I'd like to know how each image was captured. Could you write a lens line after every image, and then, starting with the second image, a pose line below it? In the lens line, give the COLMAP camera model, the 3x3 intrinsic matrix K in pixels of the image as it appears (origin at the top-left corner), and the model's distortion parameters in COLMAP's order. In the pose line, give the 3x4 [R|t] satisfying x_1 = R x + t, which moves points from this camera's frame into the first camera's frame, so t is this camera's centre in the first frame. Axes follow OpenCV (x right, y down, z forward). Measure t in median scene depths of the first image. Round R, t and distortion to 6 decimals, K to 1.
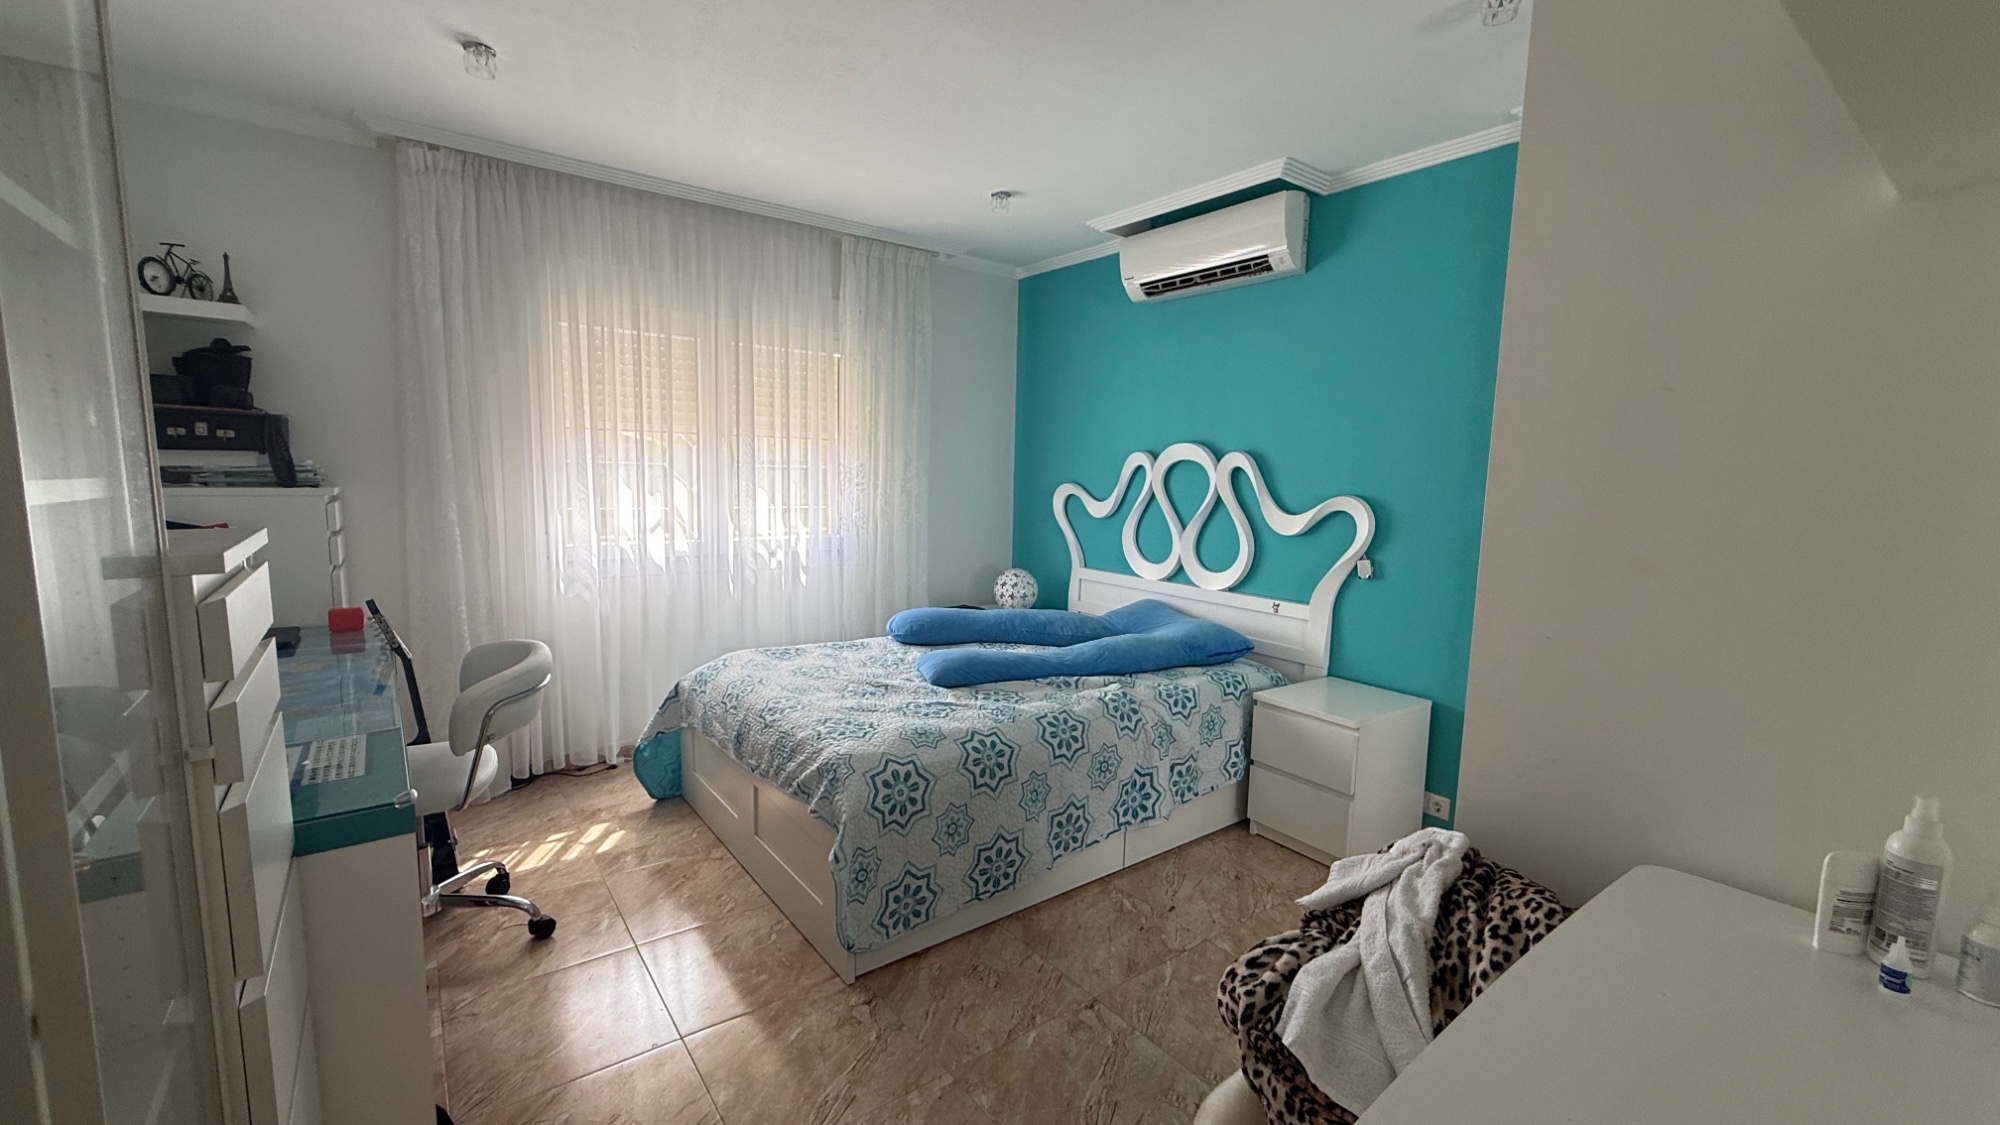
lens RADIAL K [[796.8, 0, 989.2], [0, 796.8, 563.9], [0, 0, 1]] dist [0.001183, -0.000517]
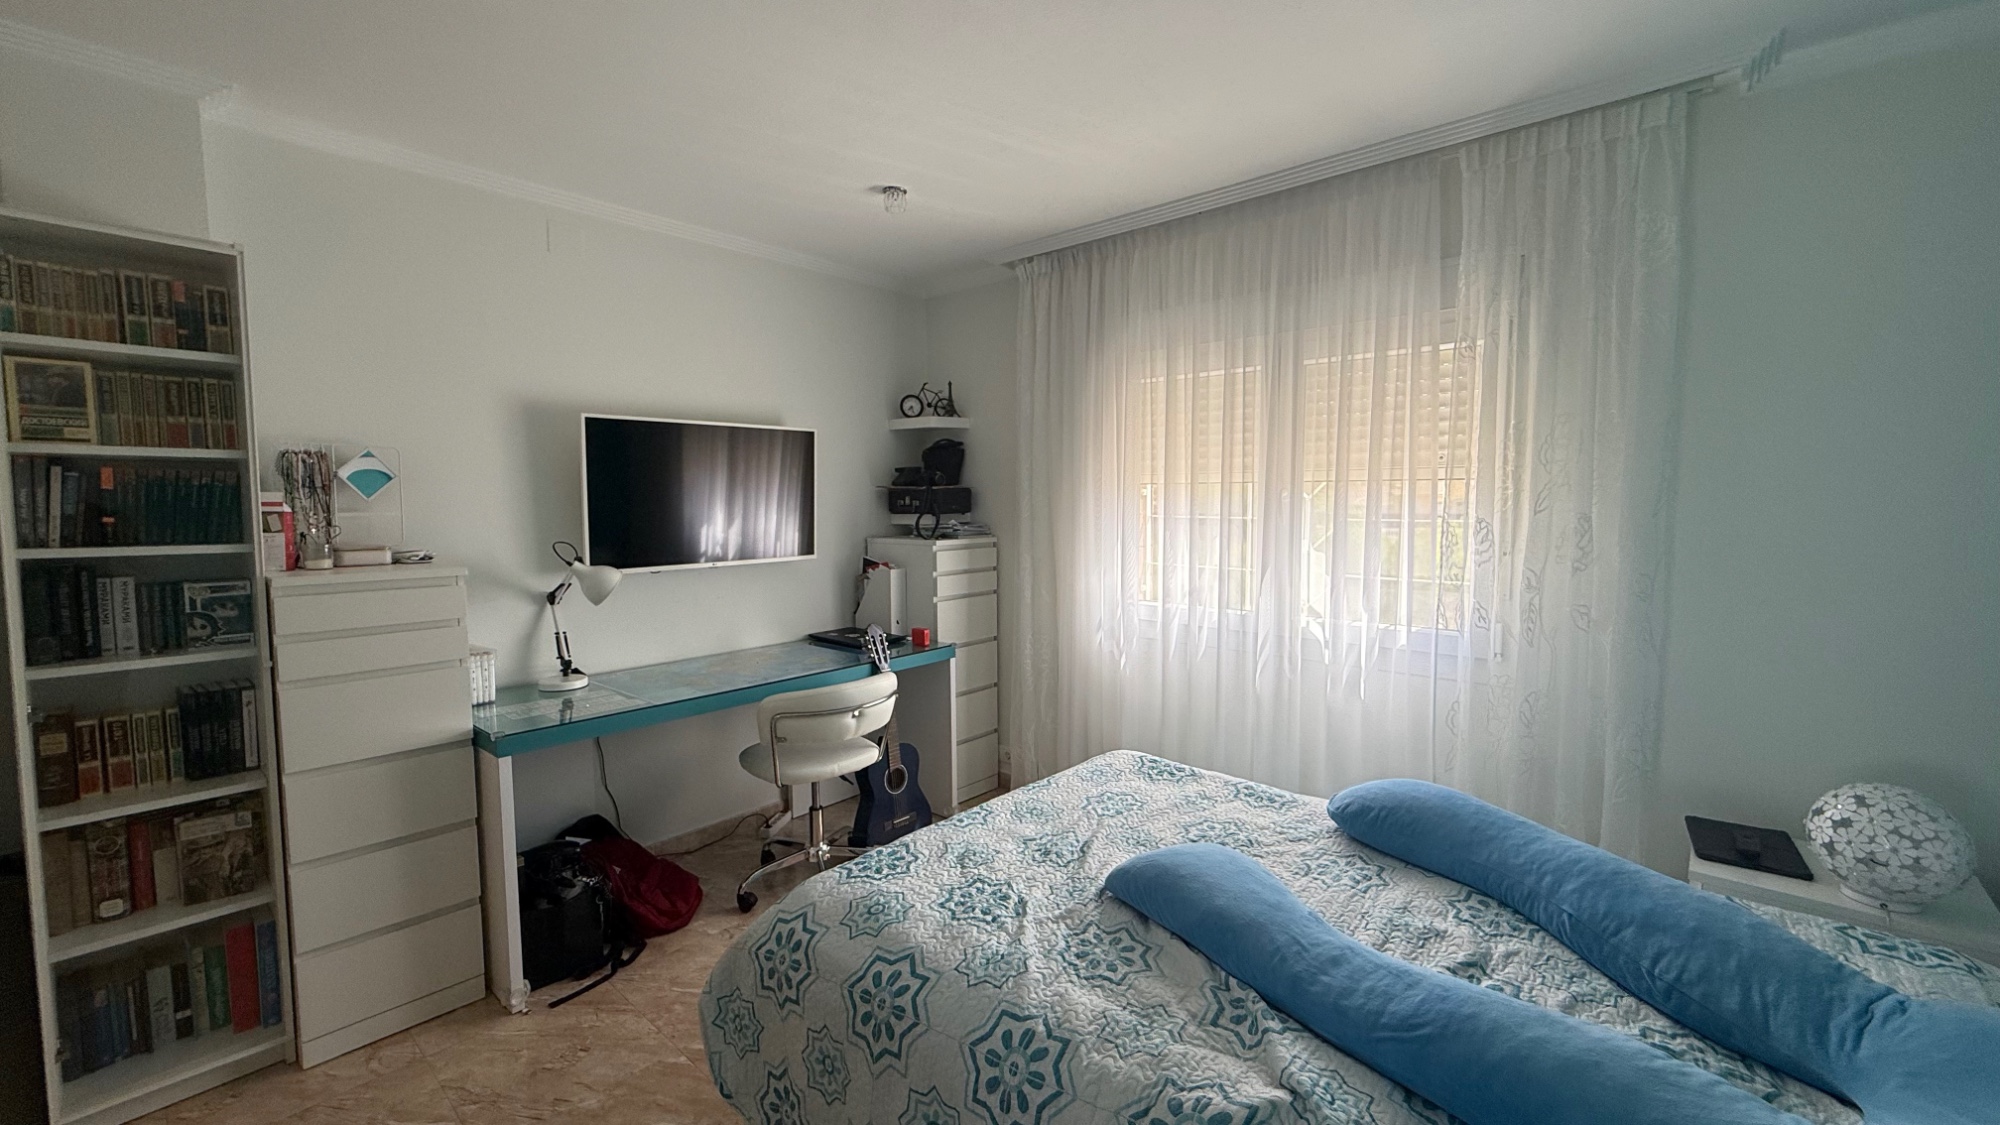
lens RADIAL K [[796.8, 0, 993.4], [0, 796.8, 562.6], [0, 0, 1]] dist [0.001183, -0.000517]
pose [[0.200980, 0.053134, -0.978153, 0.506504], [-0.107001, 0.993744, 0.031995, -0.106036], [0.973734, 0.098233, 0.205409, 0.774436]]
